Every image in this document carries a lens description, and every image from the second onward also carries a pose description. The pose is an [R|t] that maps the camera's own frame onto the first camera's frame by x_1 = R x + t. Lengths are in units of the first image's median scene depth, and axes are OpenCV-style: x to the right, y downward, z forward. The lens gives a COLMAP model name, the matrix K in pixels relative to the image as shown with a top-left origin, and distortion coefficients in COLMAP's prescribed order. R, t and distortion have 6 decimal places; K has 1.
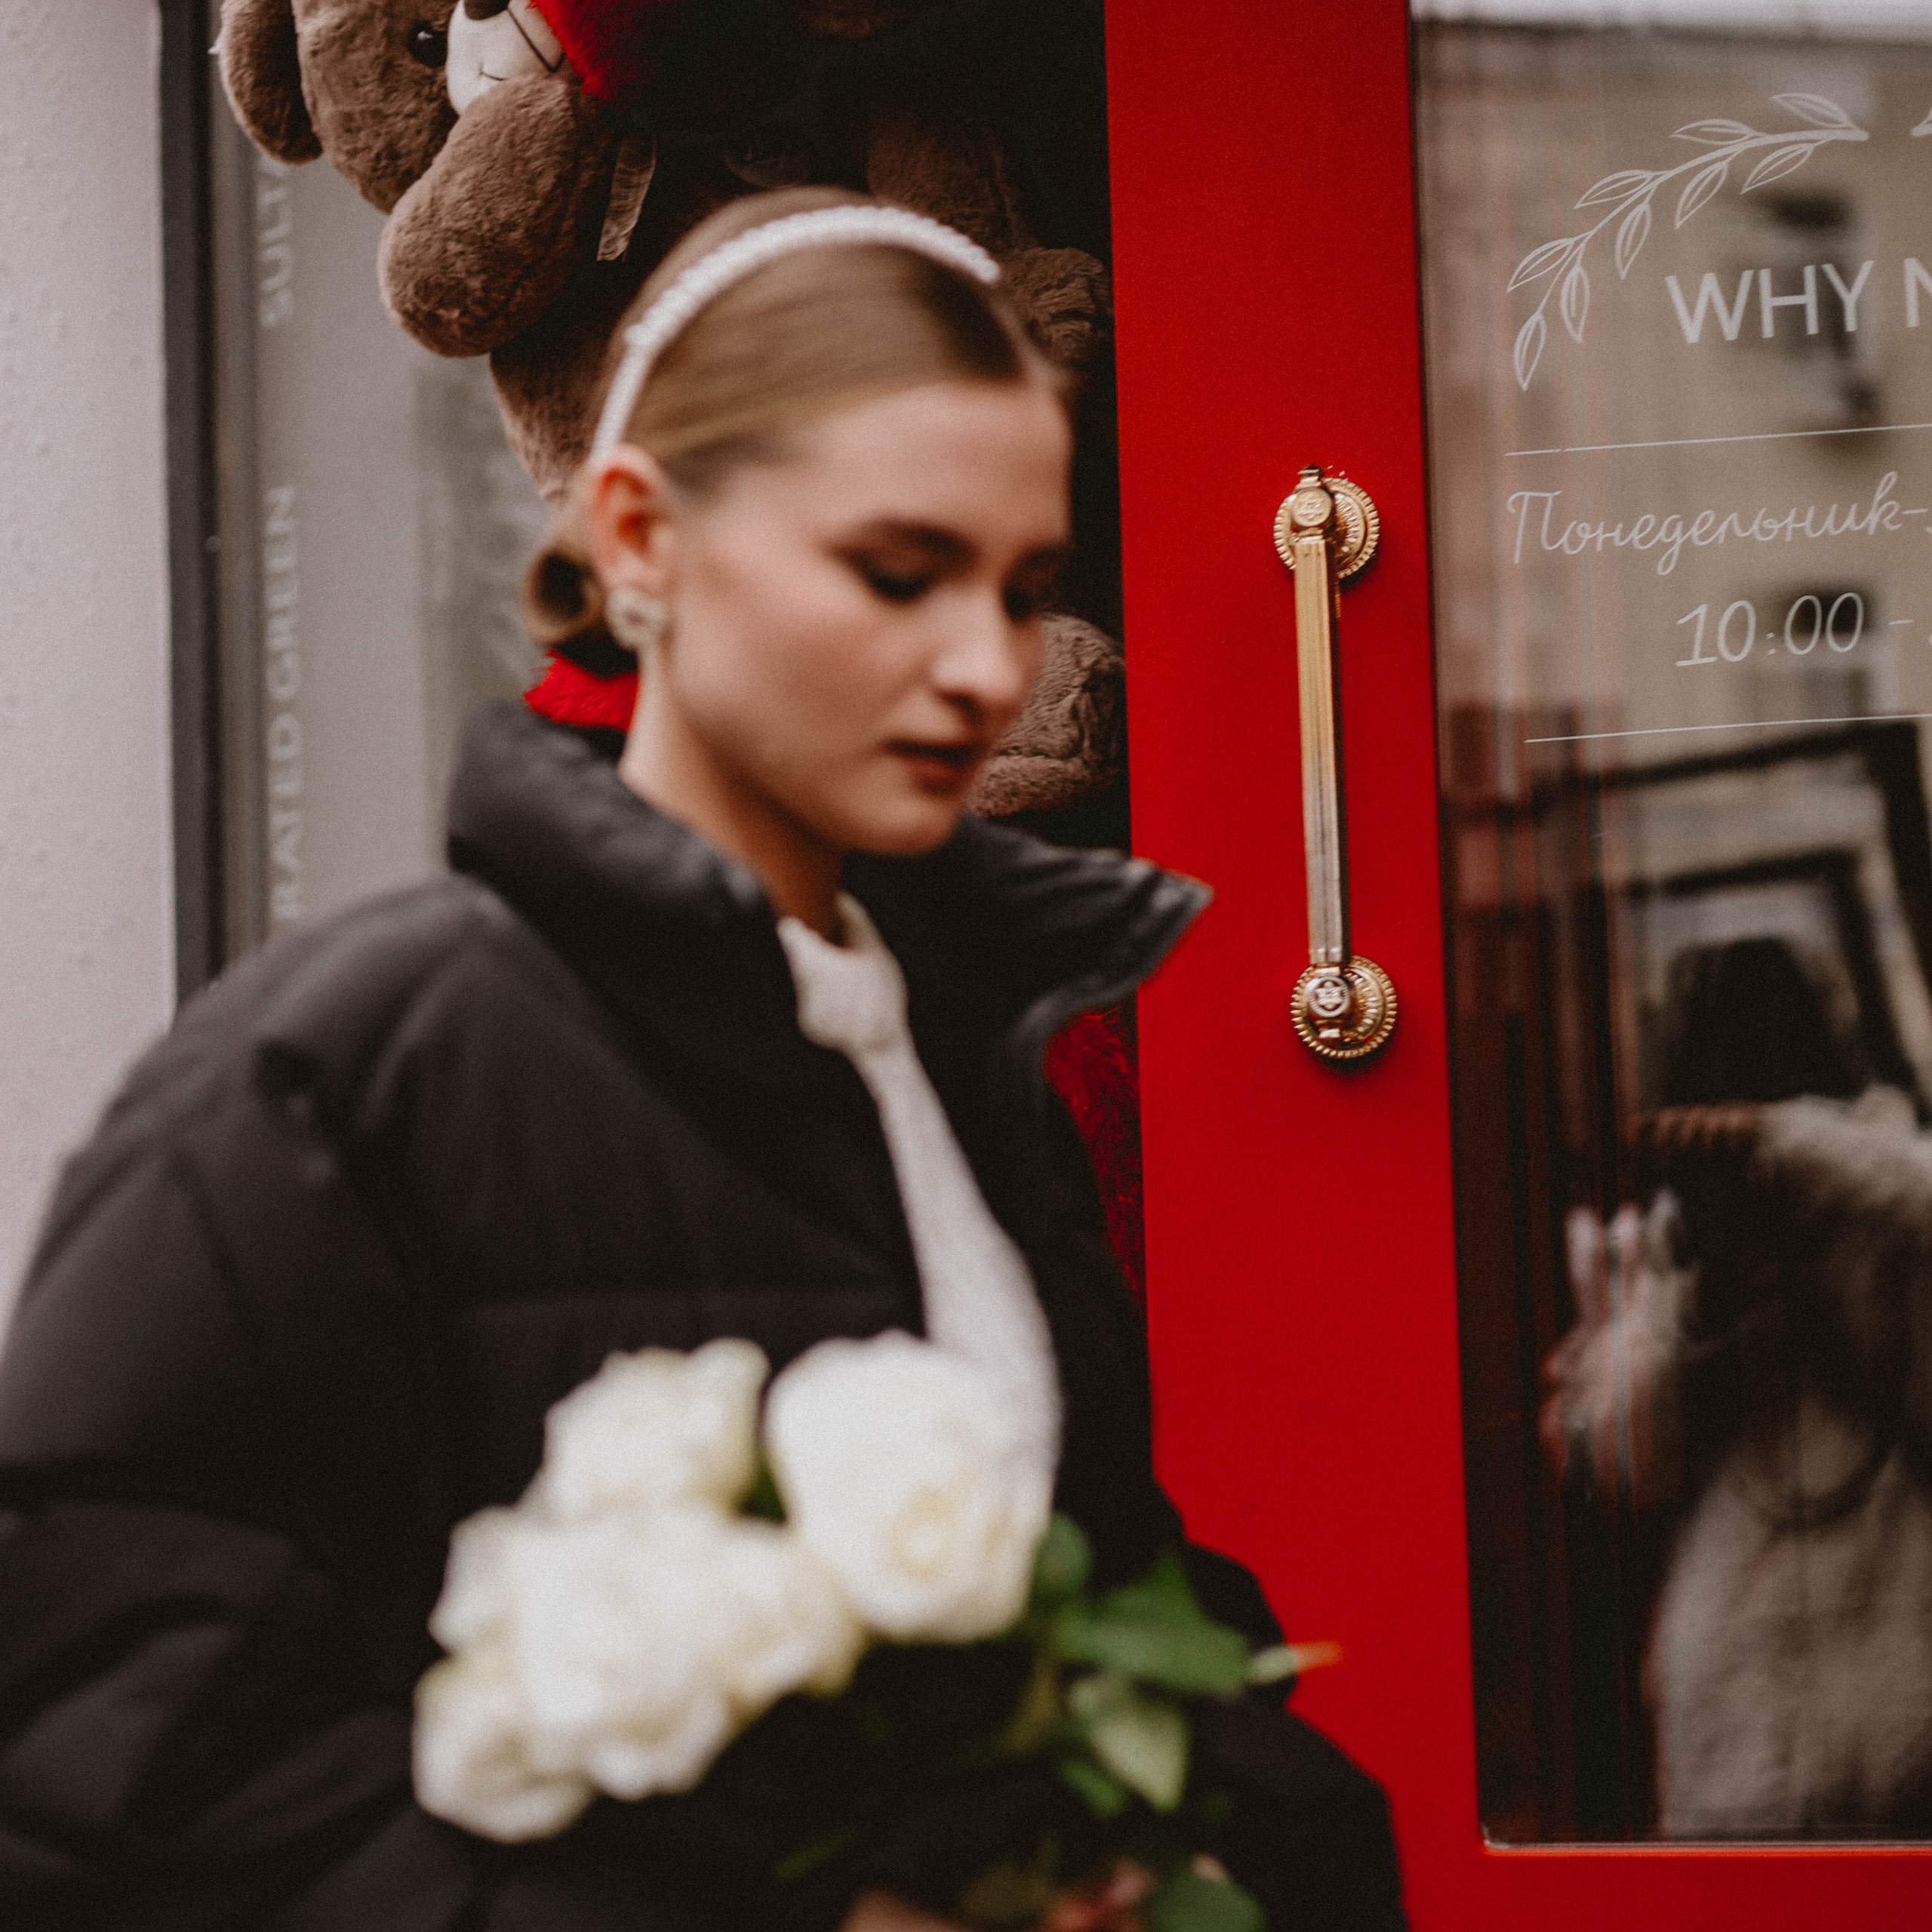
lens RADIAL K [[3876.1, 0, 966.0], [0, 3876.1, 966.0], [0, 0, 1]] dist [-0.000409, 0.041083]
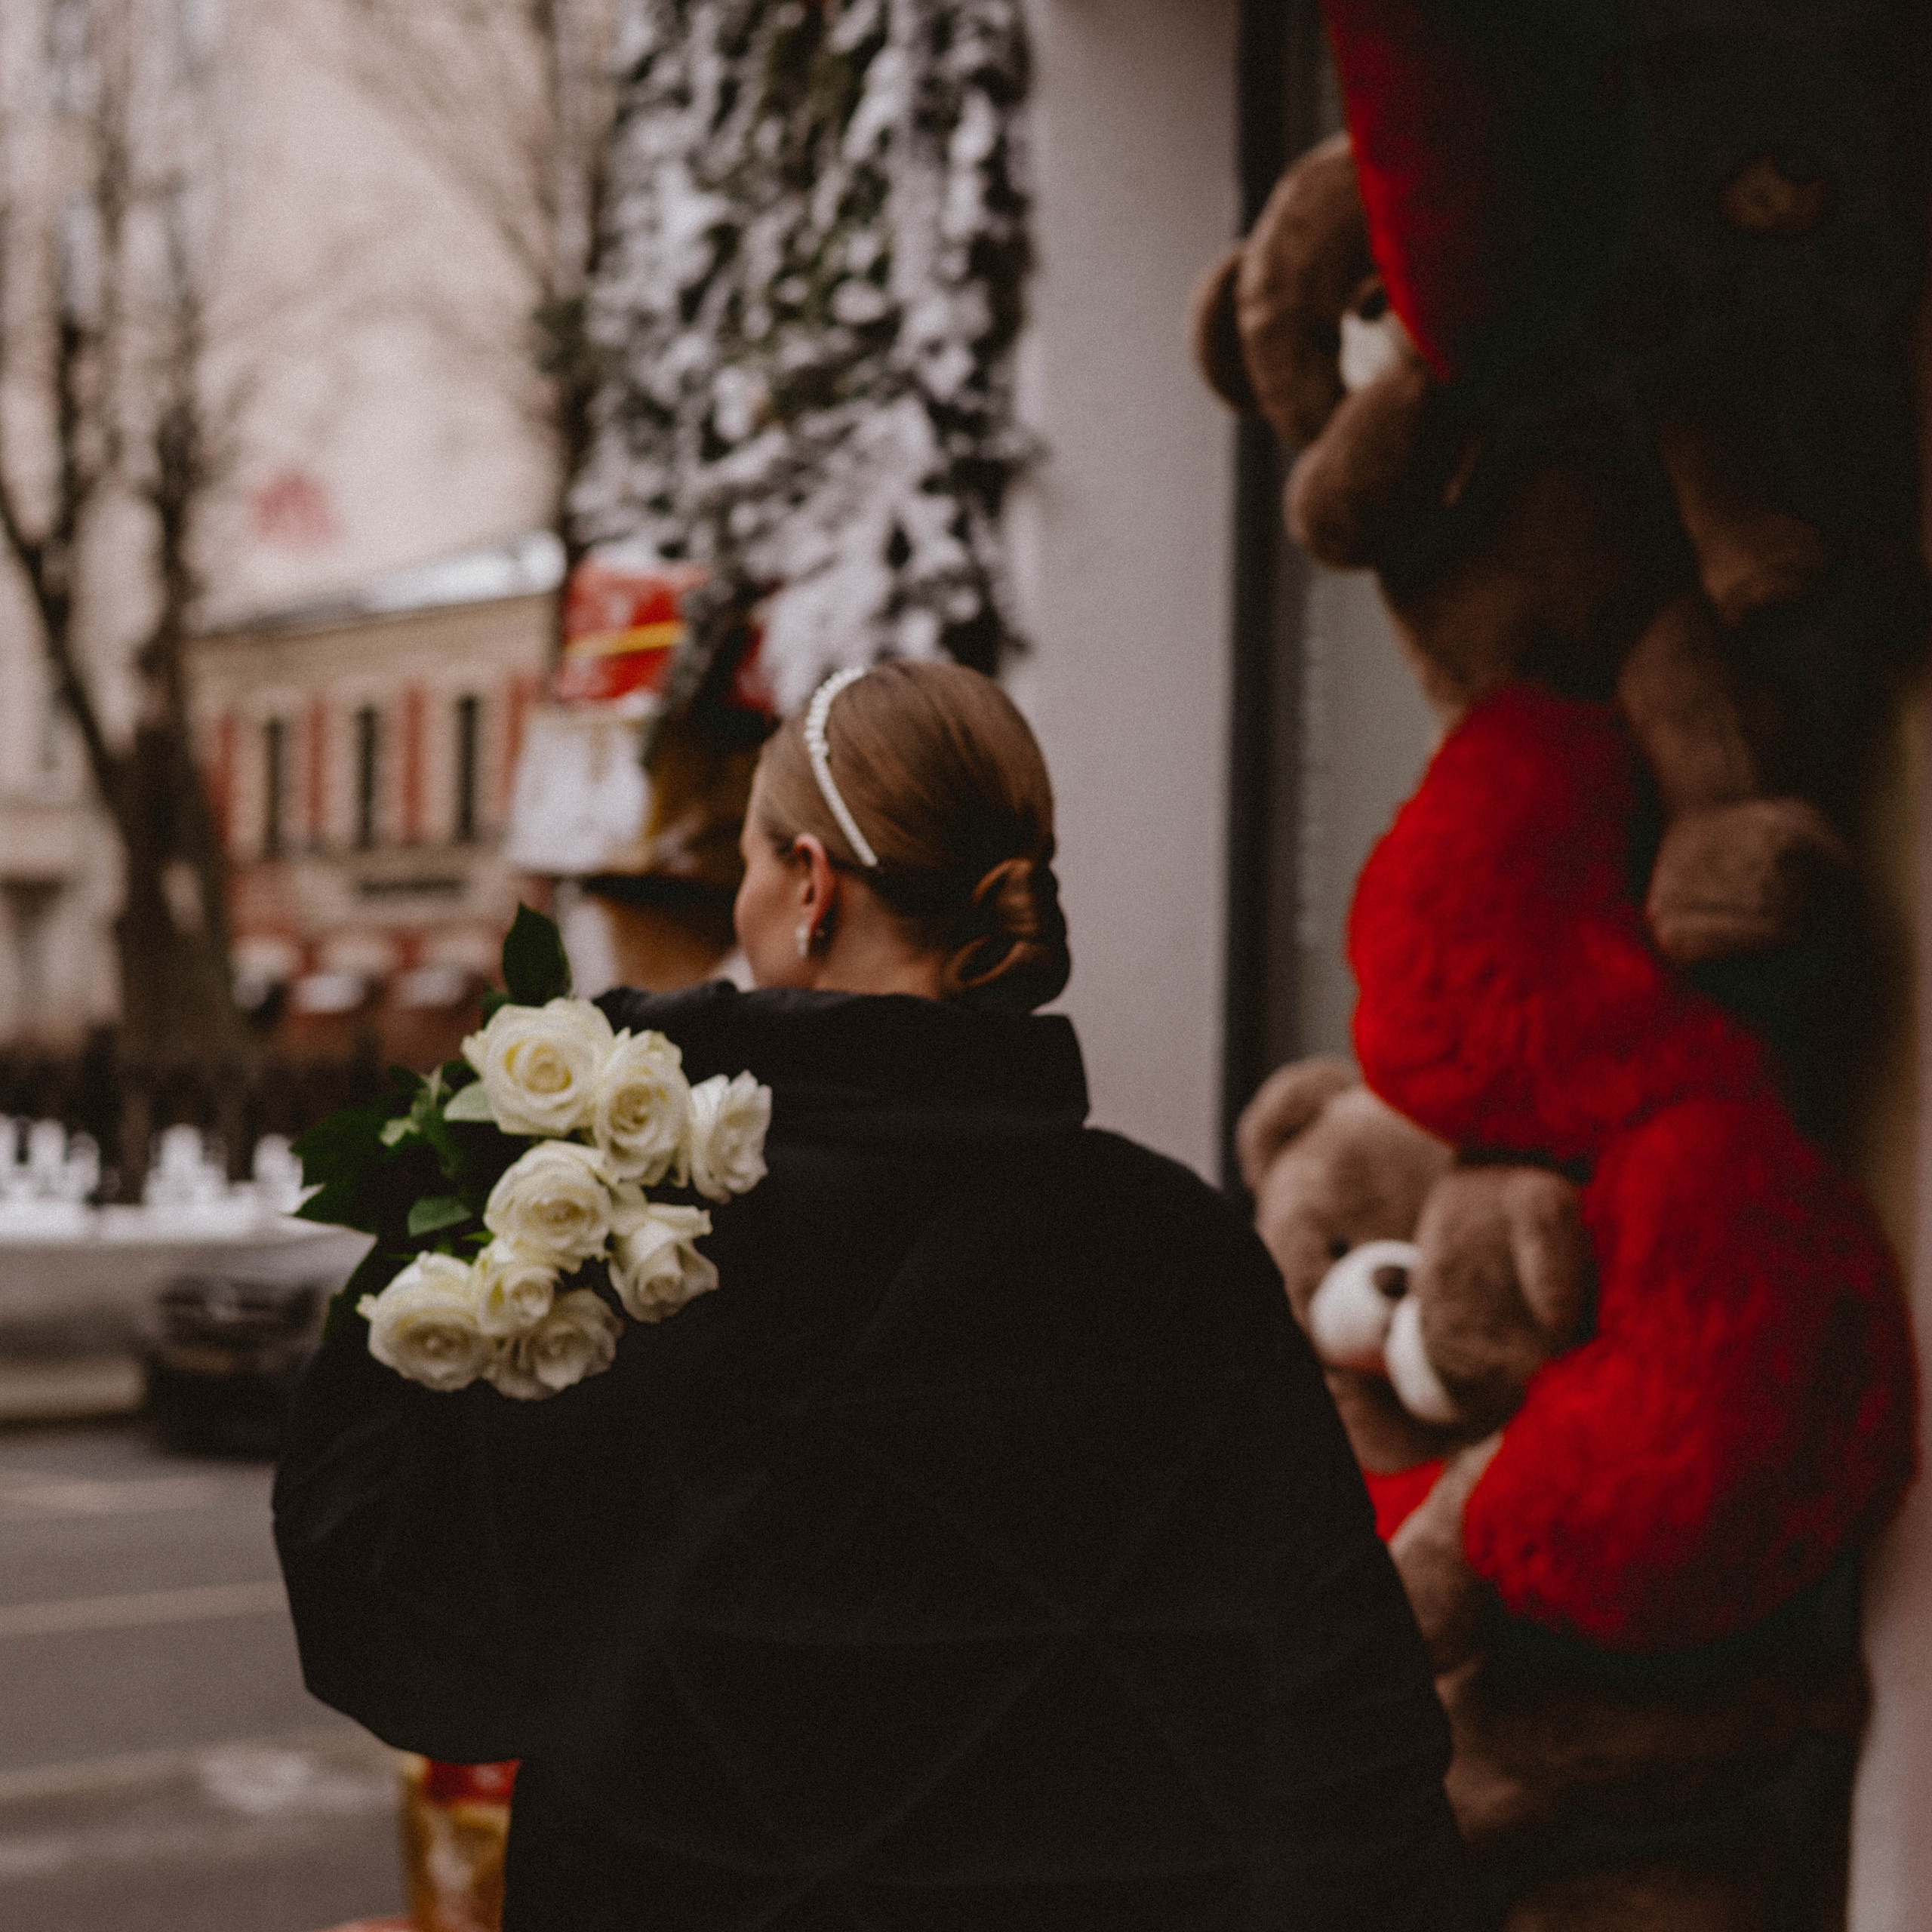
lens RADIAL K [[3876.1, 0, 966.0], [0, 3876.1, 966.0], [0, 0, 1]] dist [-0.000409, 0.041083]
pose [[0.945467, 0.043874, -0.322750, 0.176653], [-0.034908, 0.998828, 0.033518, -0.065269], [0.323842, -0.020424, 0.945891, -0.283424]]
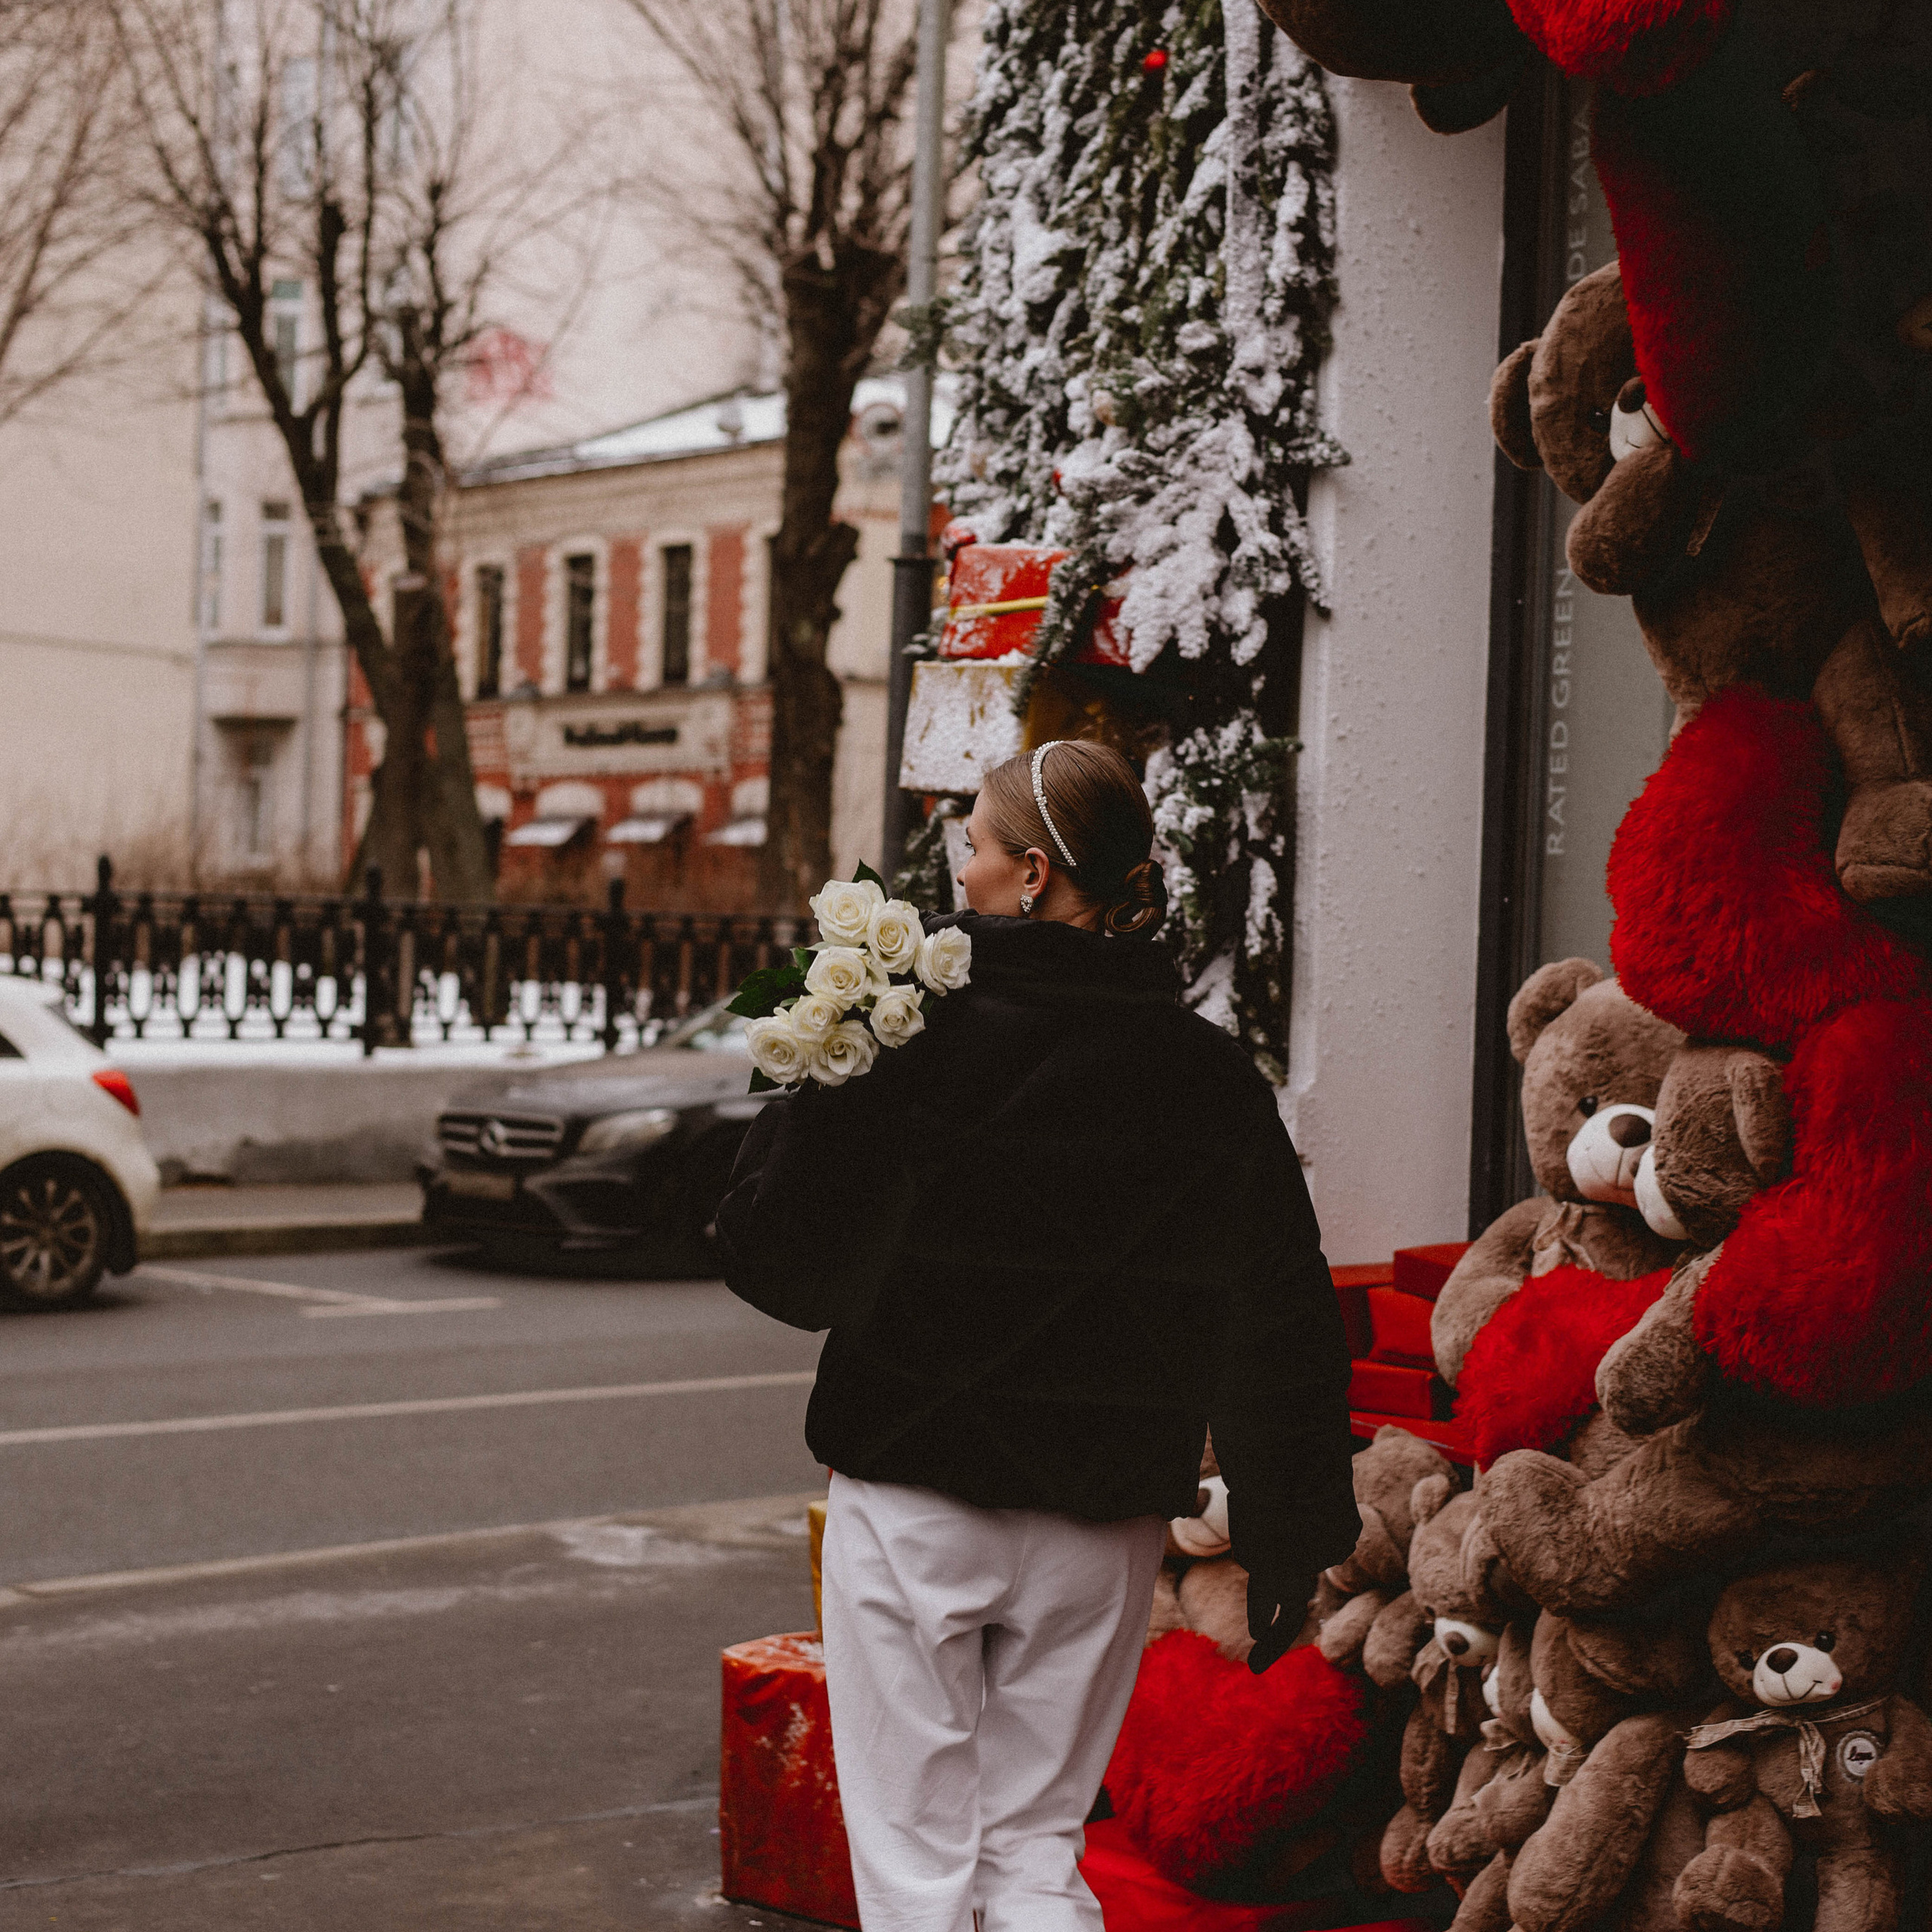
lens RADIAL K [[3840.1, 0, 968.1], [0, 3840.1, 926.1], [0, 0, 1]] dist [0.042540, -0.125306]
pose [[0.930126, 0.063438, -0.361720, 0.234719], [-0.042008, 0.996881, 0.066811, -0.115085], [0.364830, -0.046948, 0.929890, -0.712553]]
